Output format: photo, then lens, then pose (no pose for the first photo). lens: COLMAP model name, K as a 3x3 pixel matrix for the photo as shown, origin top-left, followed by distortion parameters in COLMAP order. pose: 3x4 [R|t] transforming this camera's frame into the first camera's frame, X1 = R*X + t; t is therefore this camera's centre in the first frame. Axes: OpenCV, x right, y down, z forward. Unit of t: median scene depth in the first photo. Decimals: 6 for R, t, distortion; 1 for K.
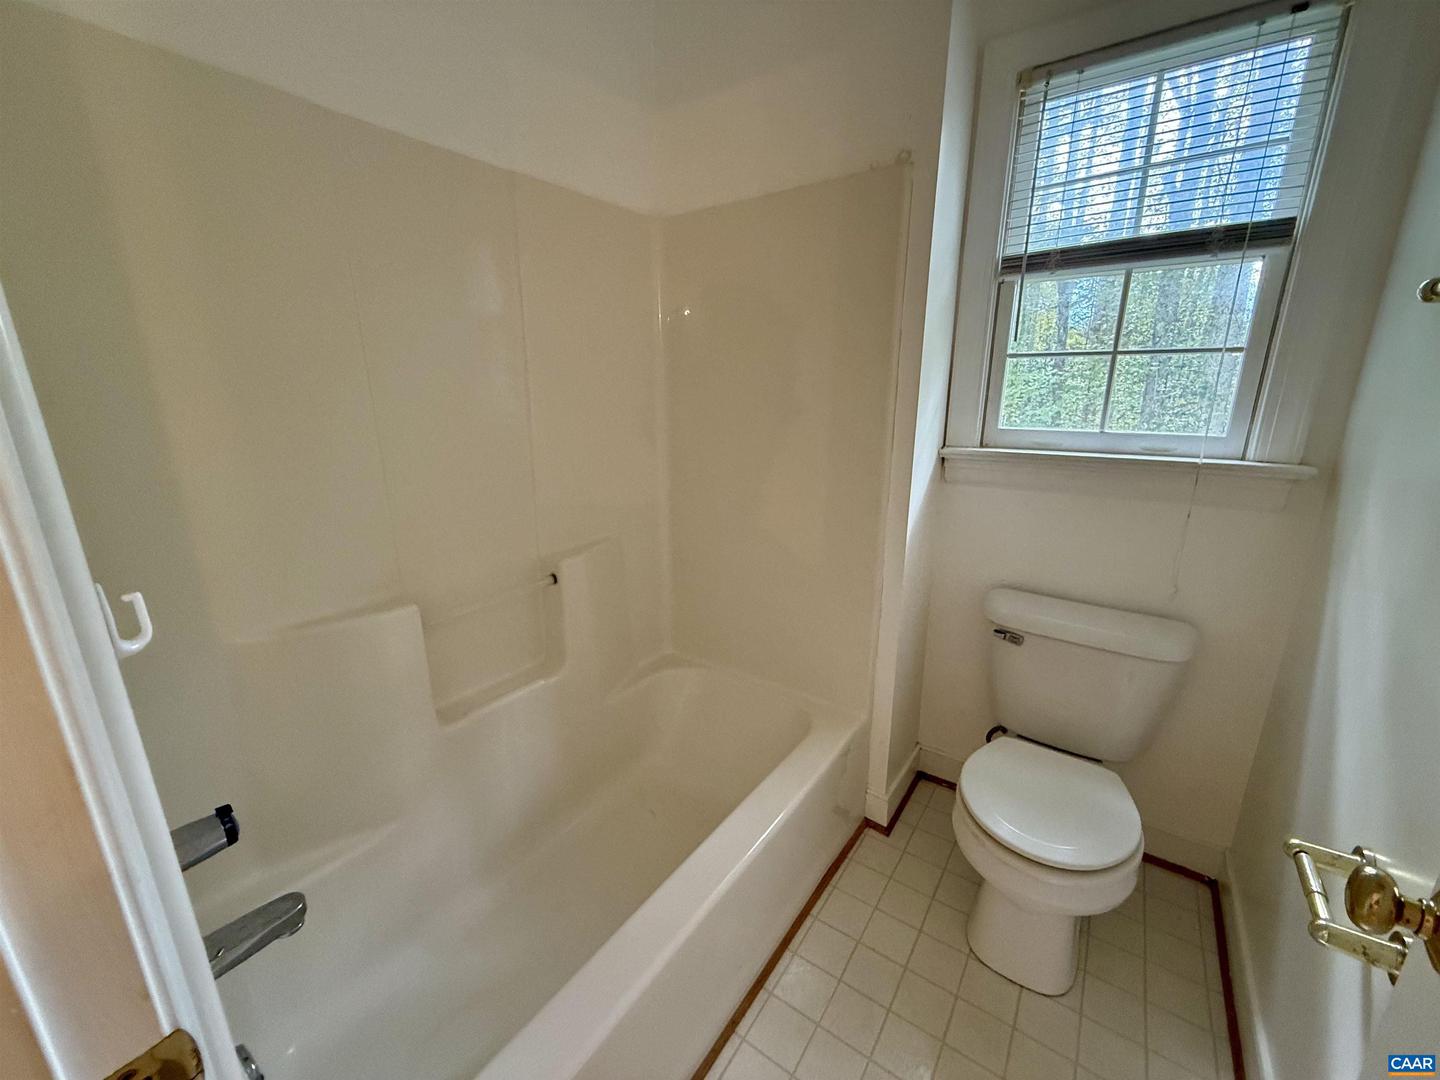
lens RADIAL K [[574.6, 0, 715.0], [0, 574.6, 539.1], [0, 0, 1]] dist [-0.001068, -0.000037]
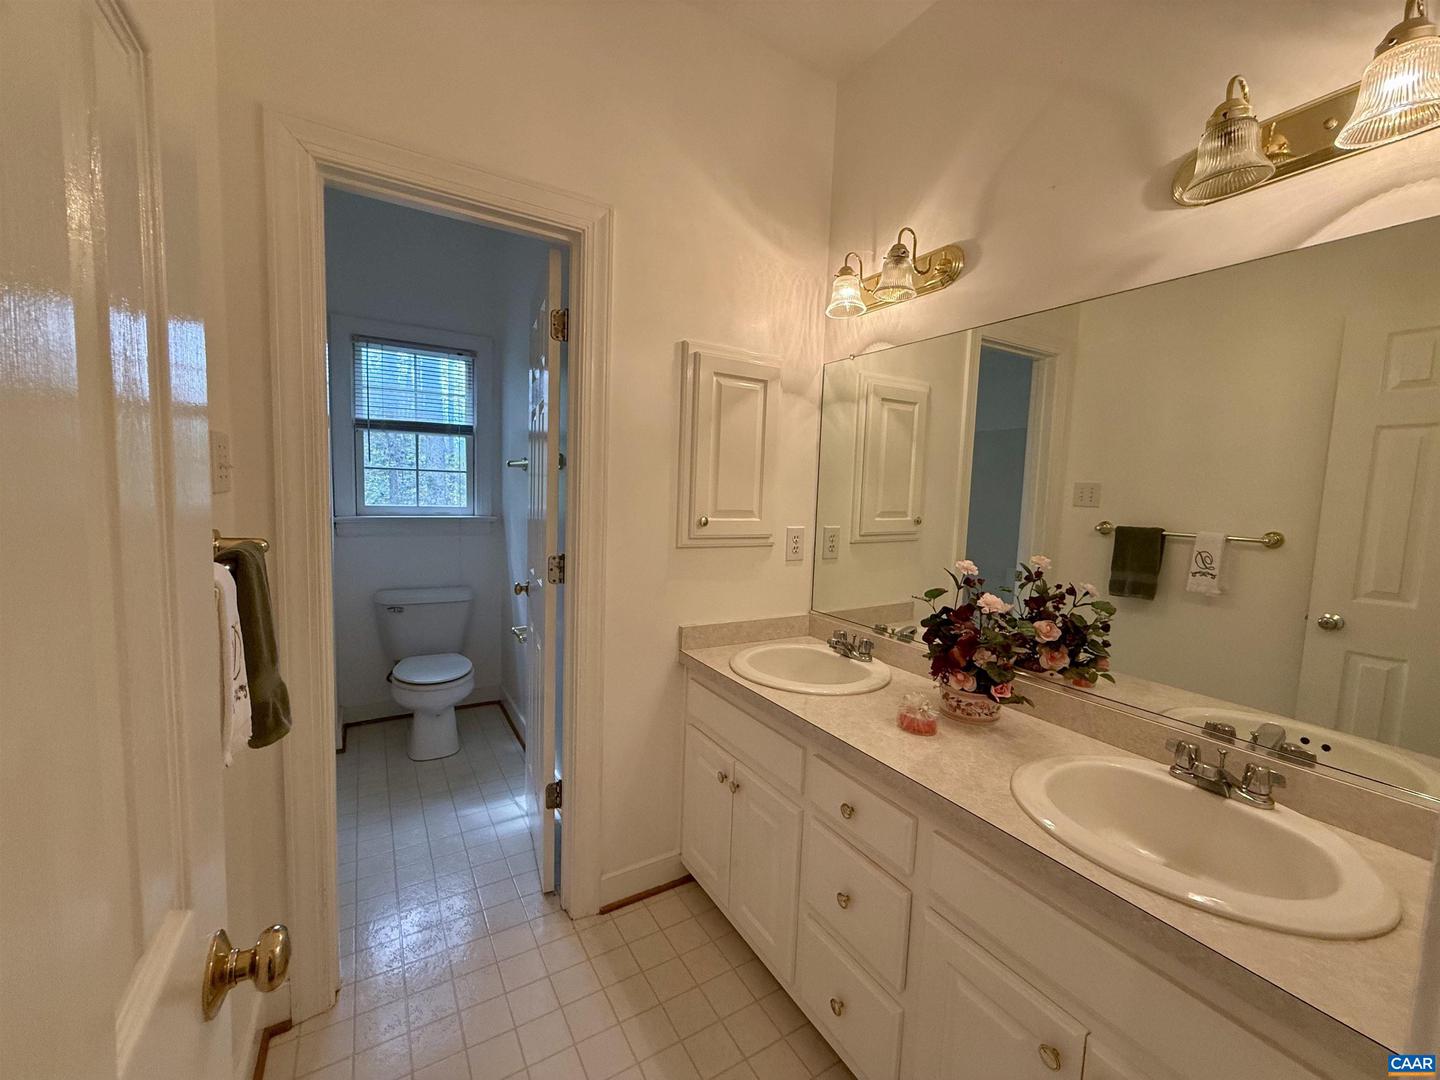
lens RADIAL K [[574.6, 0, 715.0], [0, 574.6, 539.1], [0, 0, 1]] dist [-0.001068, -0.000037]
pose [[0.397627, -0.058936, 0.915652, -0.852115], [0.205984, 0.978197, -0.026488, 0.218894], [-0.894127, 0.199143, 0.401097, -0.818178]]
